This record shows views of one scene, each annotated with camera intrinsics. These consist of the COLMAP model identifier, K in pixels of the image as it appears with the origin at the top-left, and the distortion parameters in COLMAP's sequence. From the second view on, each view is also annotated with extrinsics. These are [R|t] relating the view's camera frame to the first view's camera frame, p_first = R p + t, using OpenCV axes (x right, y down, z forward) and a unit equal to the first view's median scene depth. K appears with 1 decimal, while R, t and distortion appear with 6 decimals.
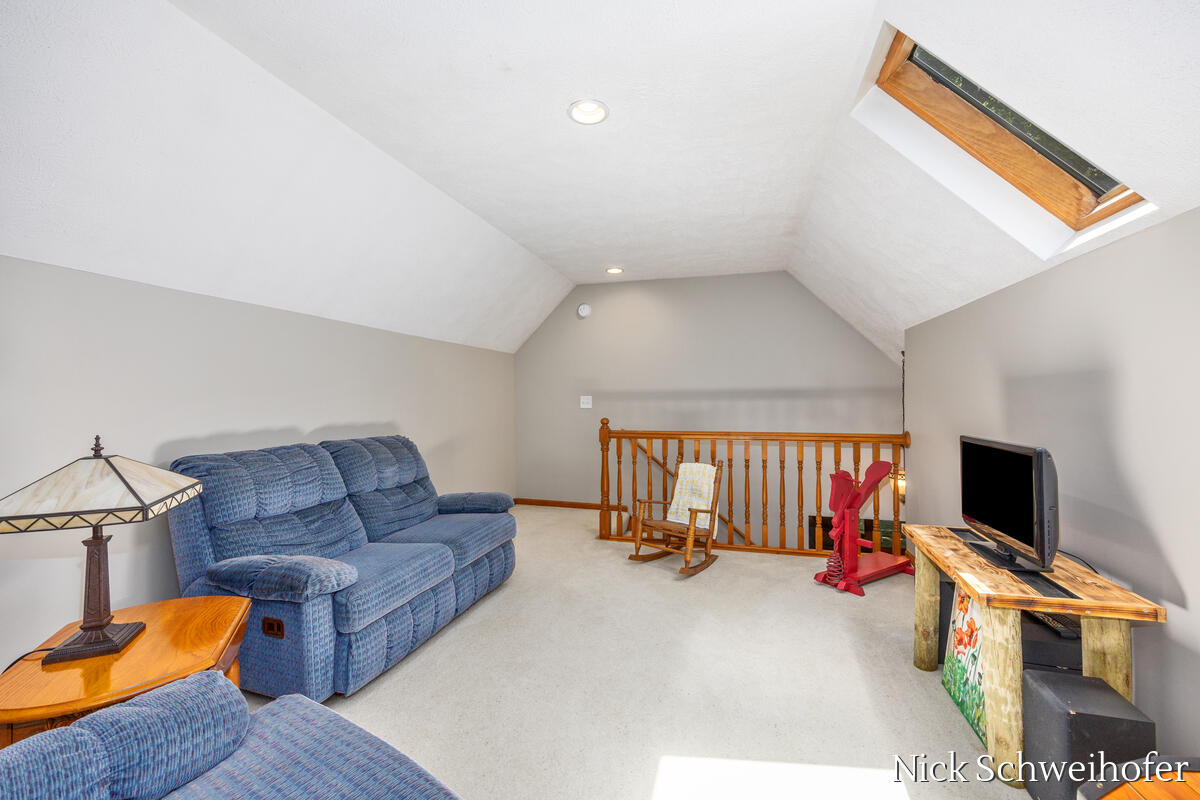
lens RADIAL K [[489.2, 0, 599.1], [0, 489.2, 395.4], [0, 0, 1]] dist [-0.021336, -0.000127]
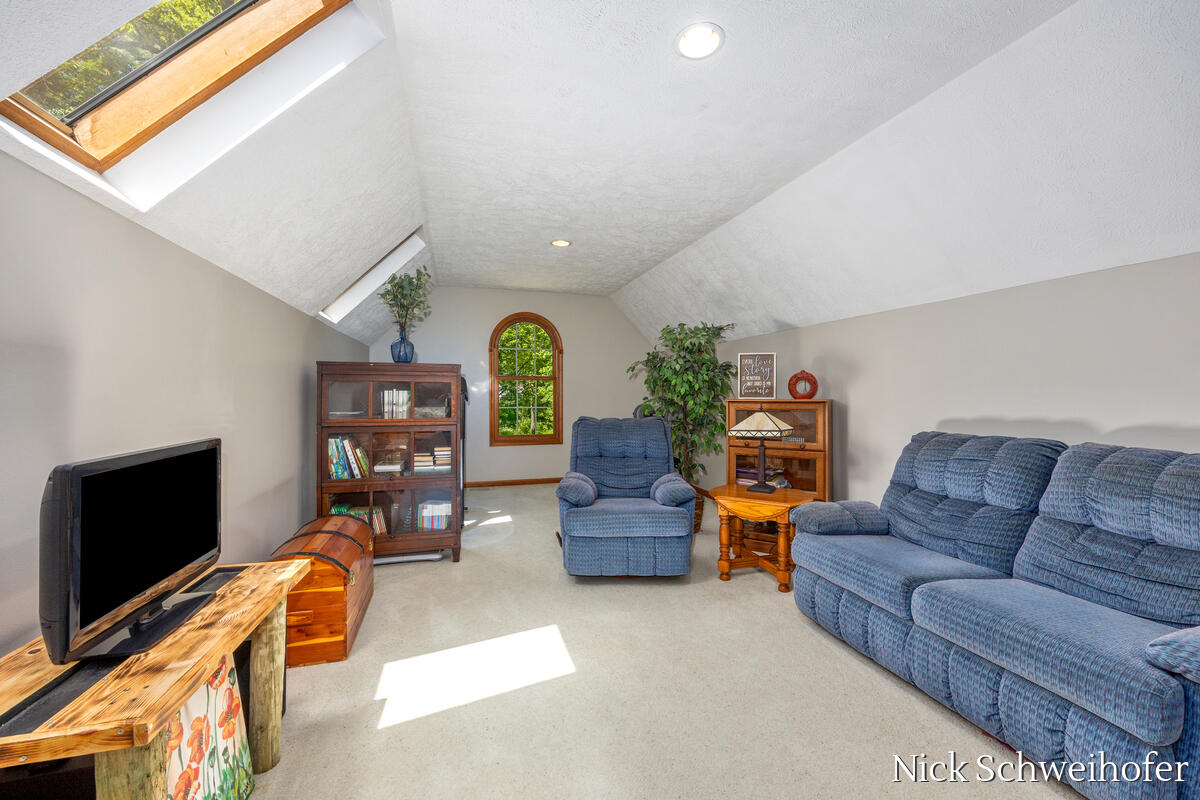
lens RADIAL K [[489.2, 0, 600.0], [0, 489.2, 397.9], [0, 0, 1]] dist [-0.021336, -0.000127]
pose [[-0.846338, -0.003043, -0.532637, 0.776090], [-0.001466, 0.999993, -0.003384, 0.032019], [0.532644, -0.002083, -0.846337, 2.193557]]
